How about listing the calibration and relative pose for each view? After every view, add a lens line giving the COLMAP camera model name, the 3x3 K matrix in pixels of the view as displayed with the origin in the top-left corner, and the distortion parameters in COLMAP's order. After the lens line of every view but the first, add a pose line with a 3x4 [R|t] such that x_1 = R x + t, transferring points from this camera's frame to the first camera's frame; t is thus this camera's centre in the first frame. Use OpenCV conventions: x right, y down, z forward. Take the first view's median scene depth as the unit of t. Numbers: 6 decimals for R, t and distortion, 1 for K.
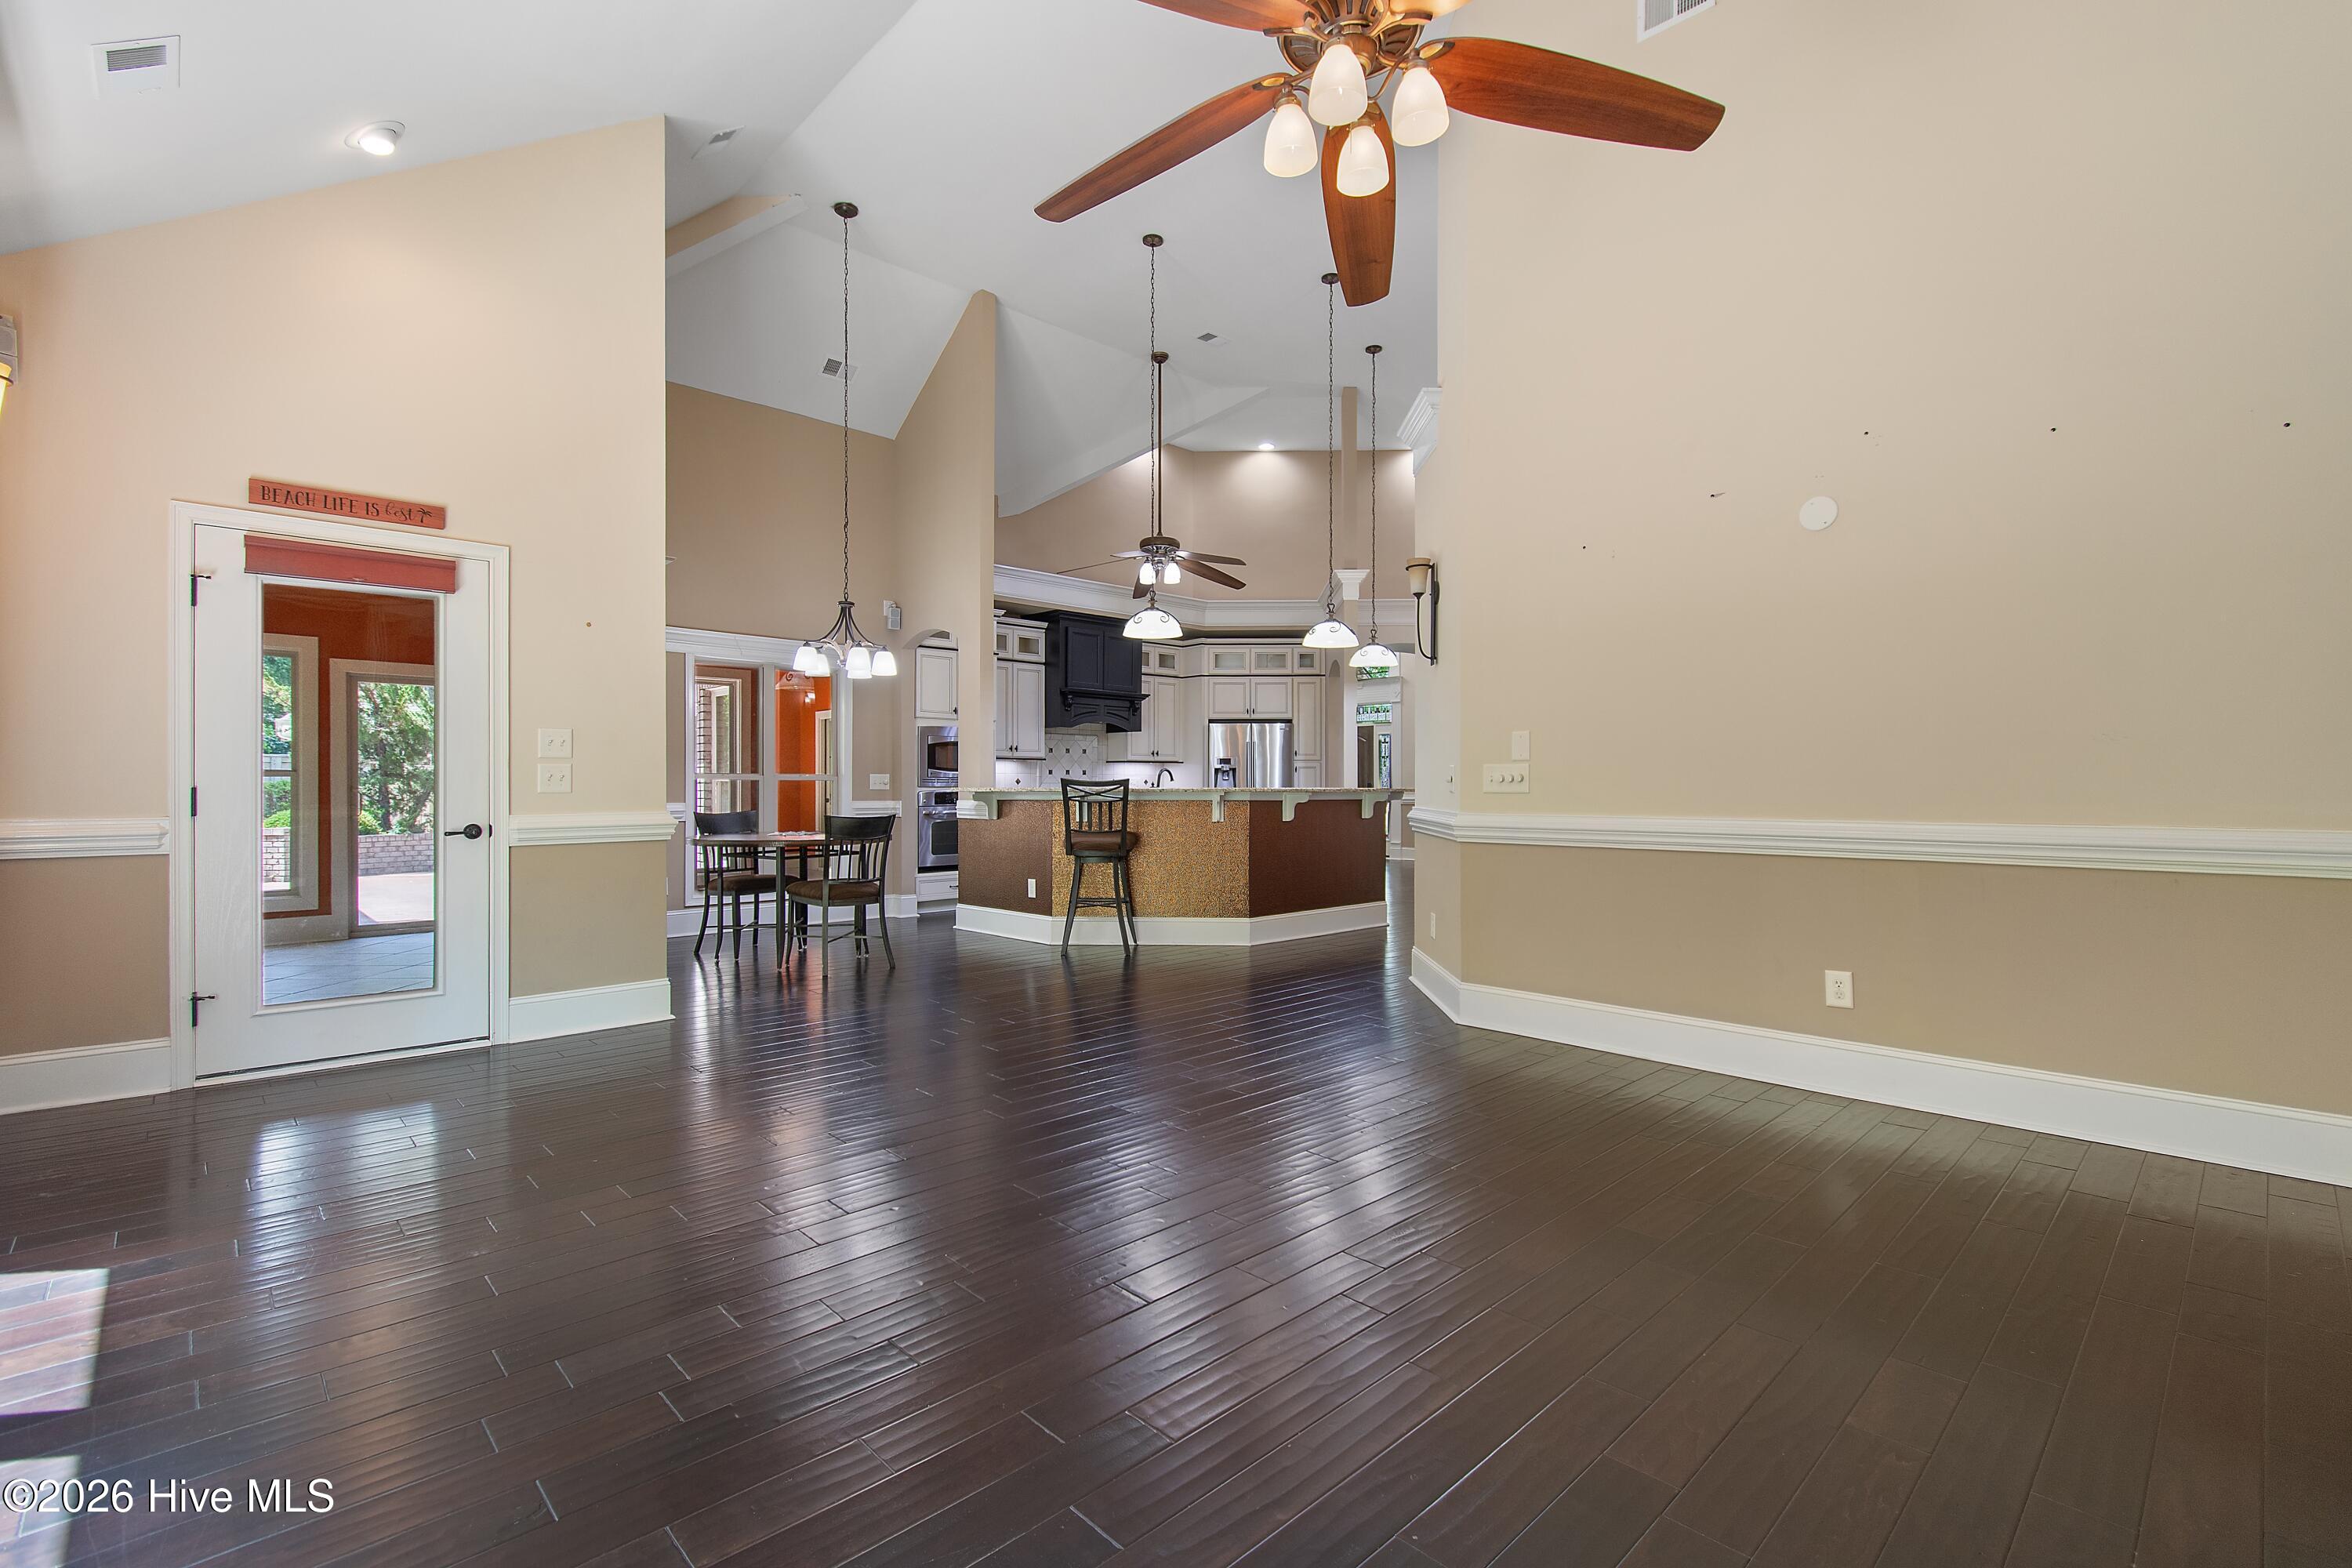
lens RADIAL K [[1053.2, 0, 1169.8], [0, 1053.2, 790.0], [0, 0, 1]] dist [0.002310, -0.001819]
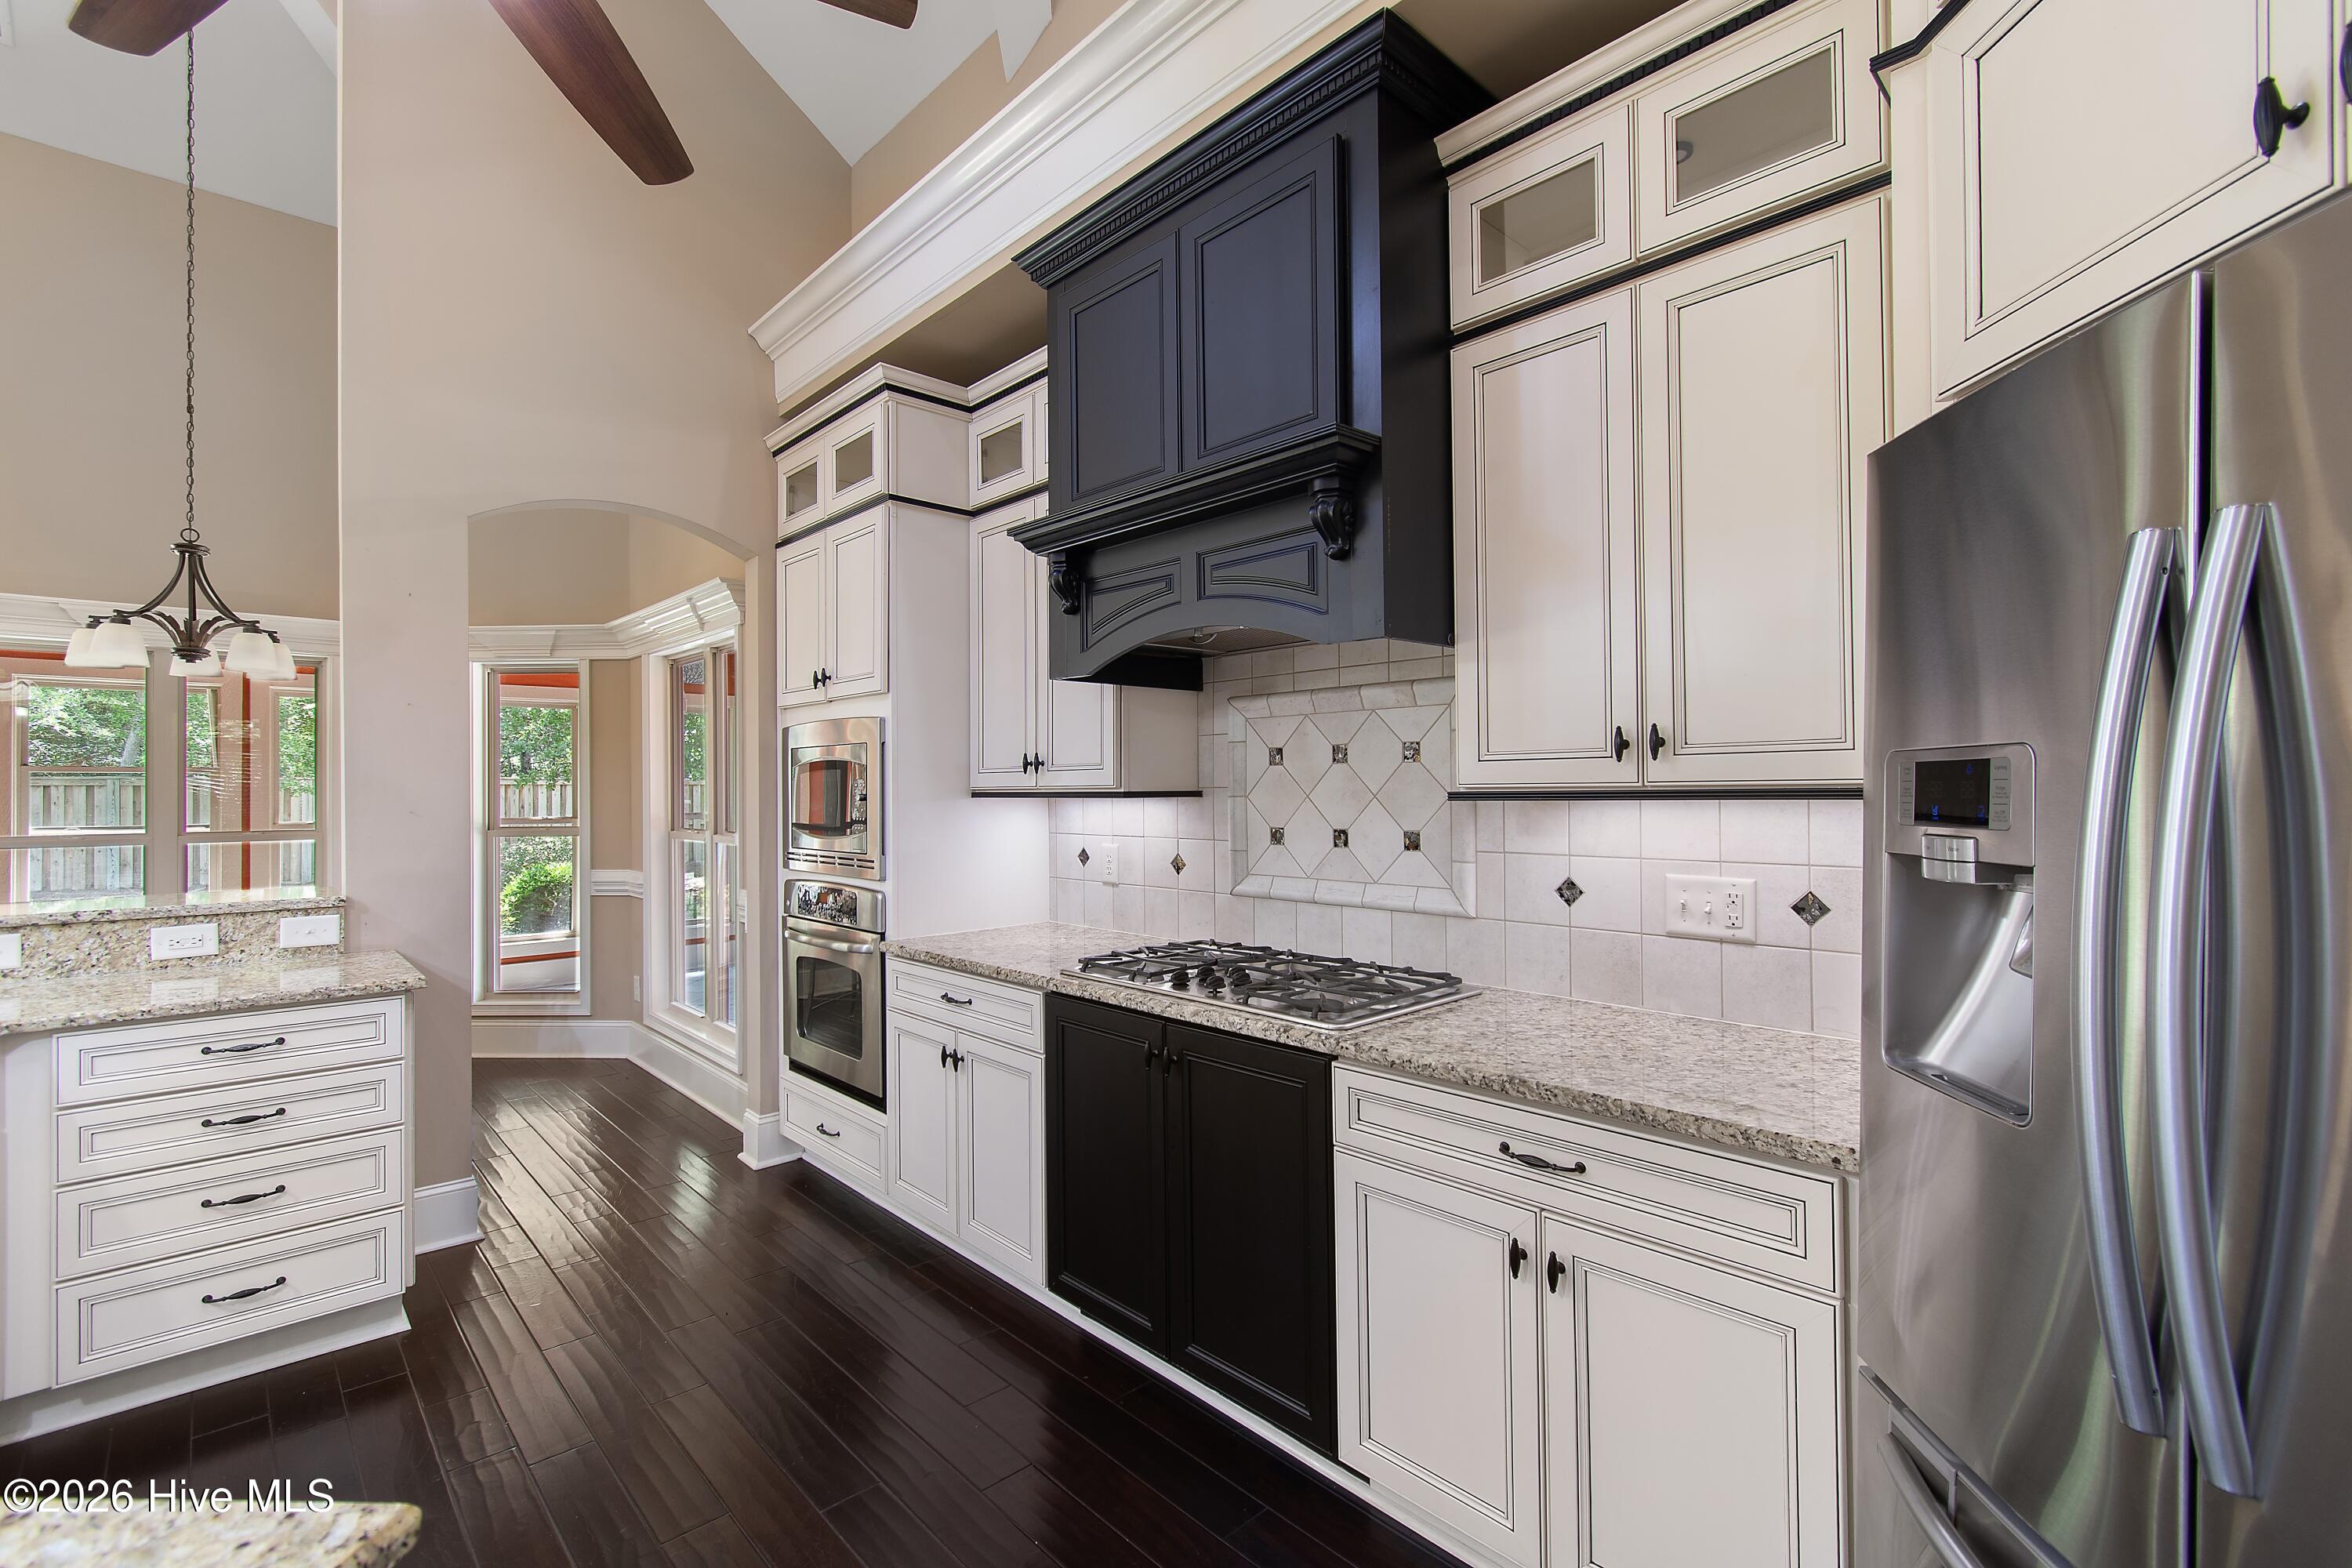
lens RADIAL K [[1053.2, 0, 1179.2], [0, 1053.2, 778.7], [0, 0, 1]] dist [0.002310, -0.001819]
pose [[-0.014179, -0.011755, -0.999830, 0.192169], [0.003661, 0.999924, -0.011808, -0.034572], [0.999893, -0.003828, -0.014134, 1.177087]]
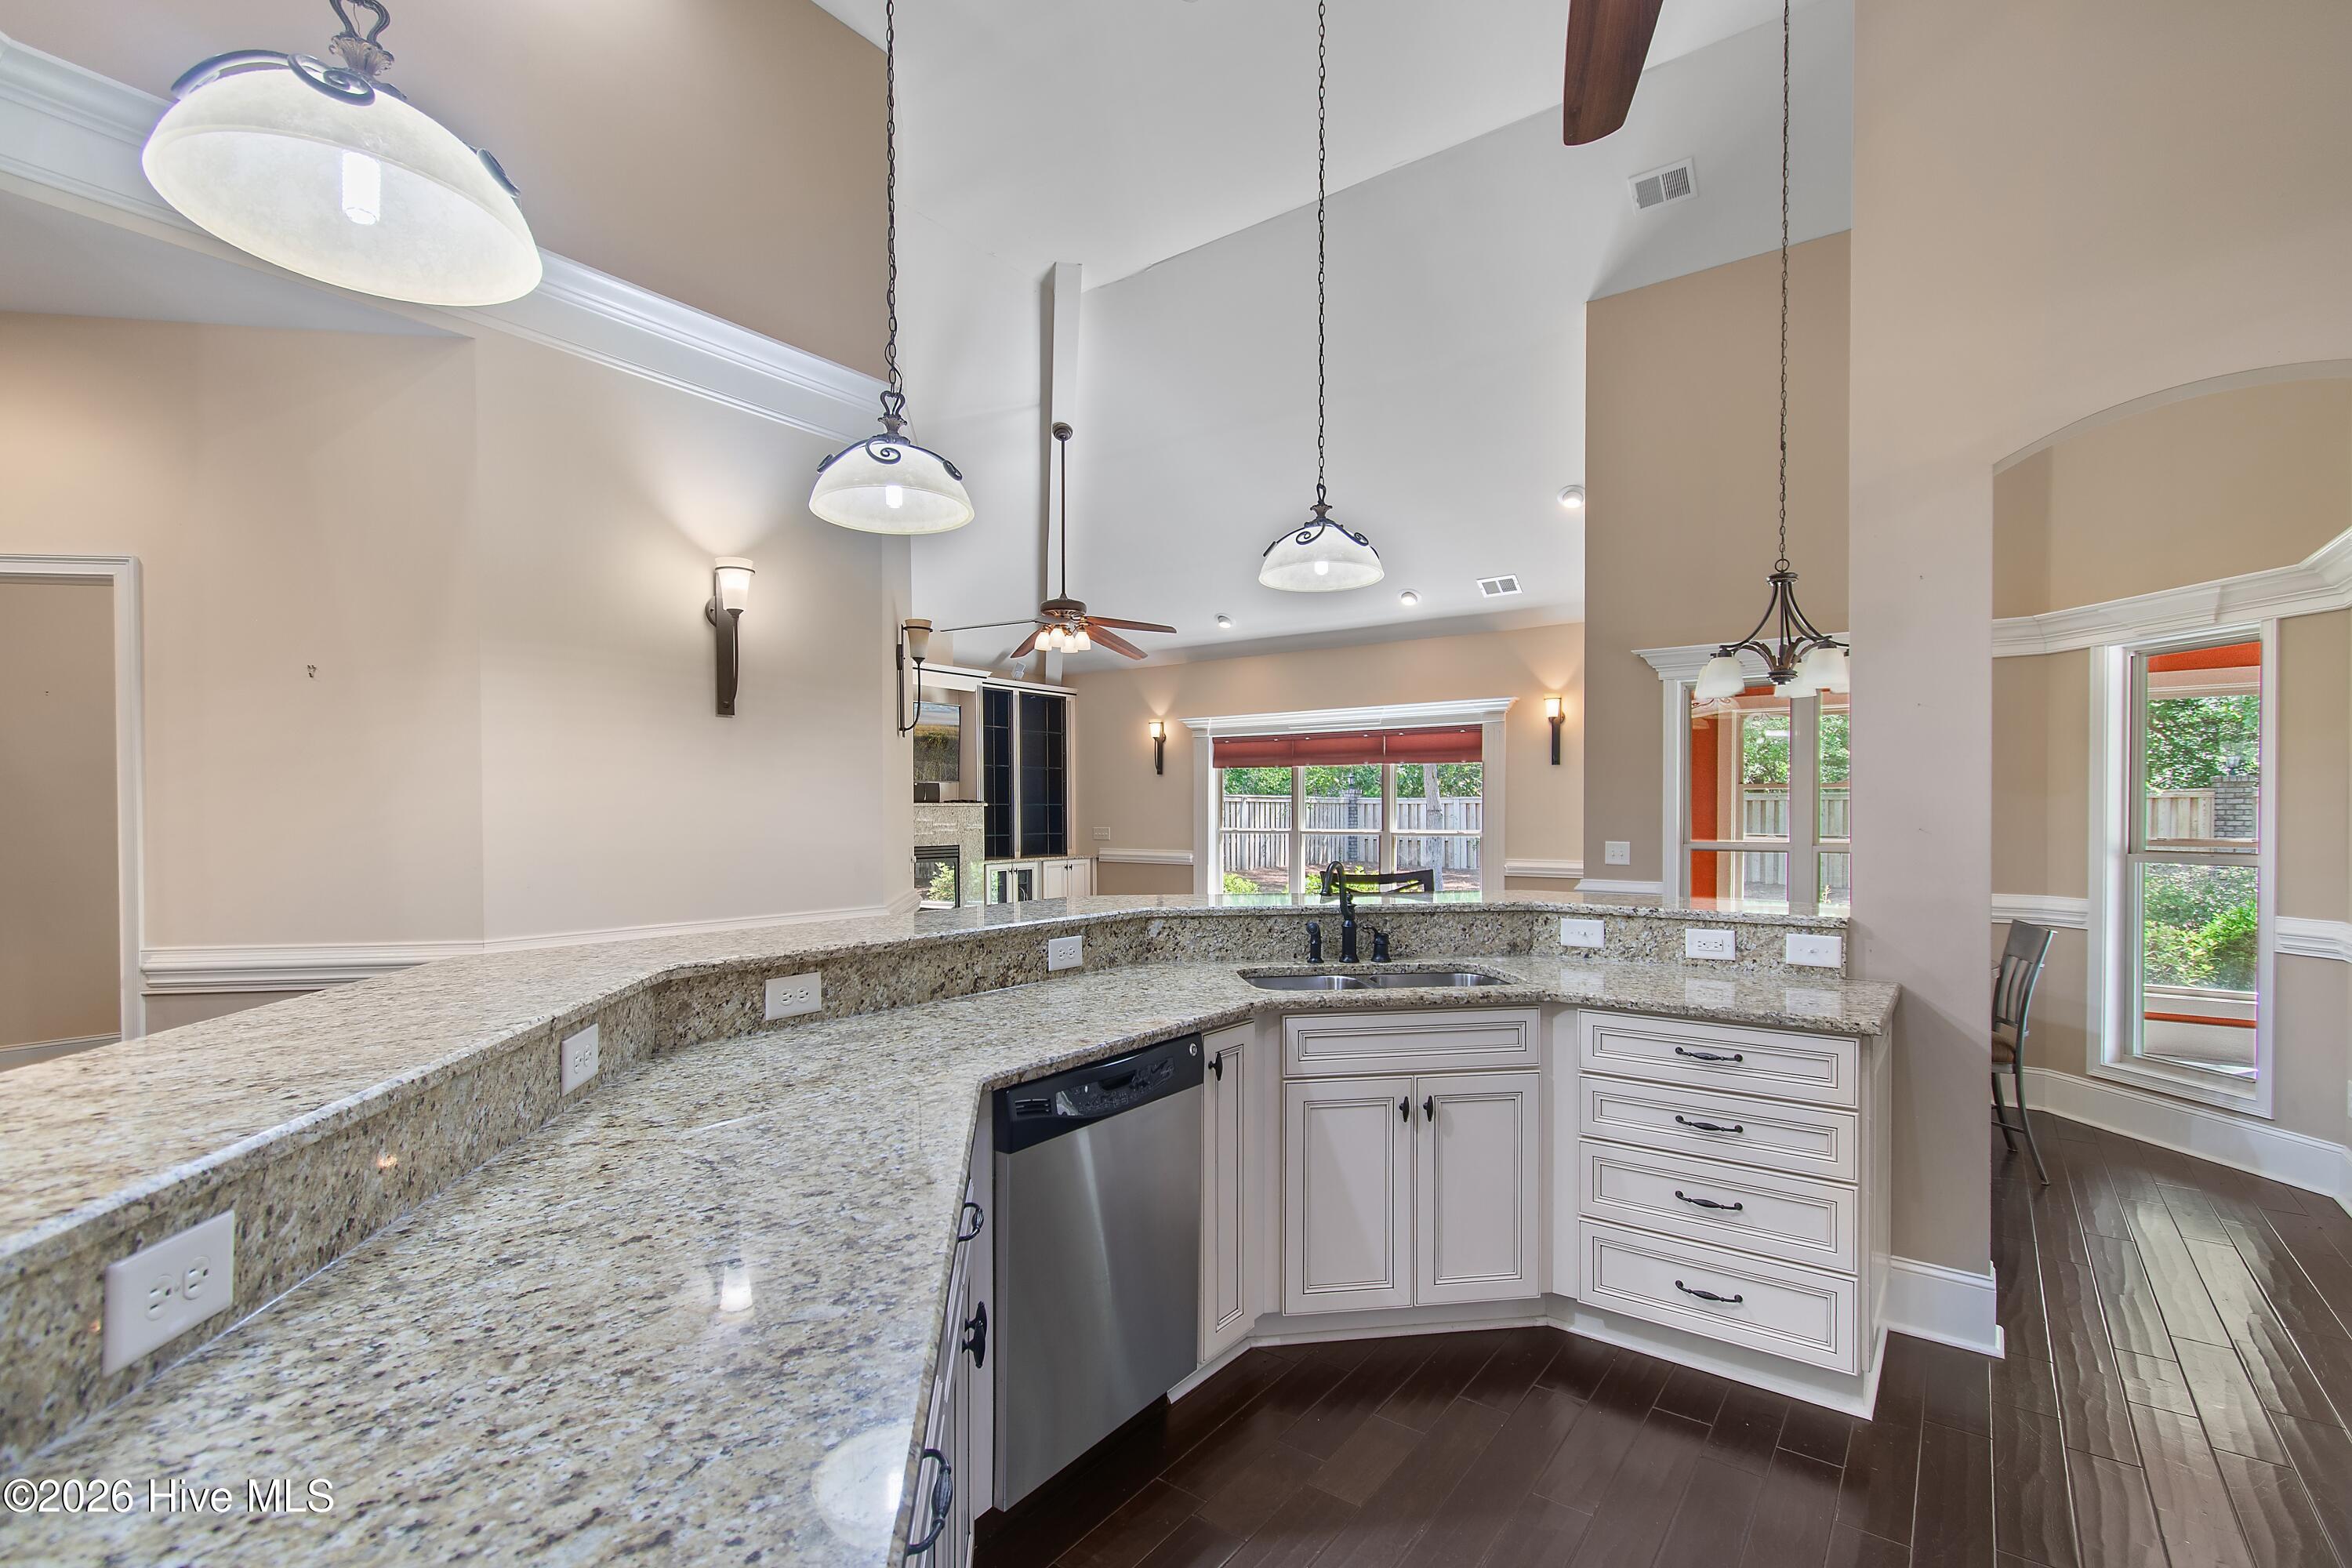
lens RADIAL K [[1053.2, 0, 1174.4], [0, 1053.2, 827.6], [0, 0, 1]] dist [0.002310, -0.001819]
pose [[-0.987135, 0.002003, -0.159876, 0.100279], [-0.001076, 0.999816, 0.019168, -0.034526], [0.159885, 0.019093, -0.986951, 1.181859]]
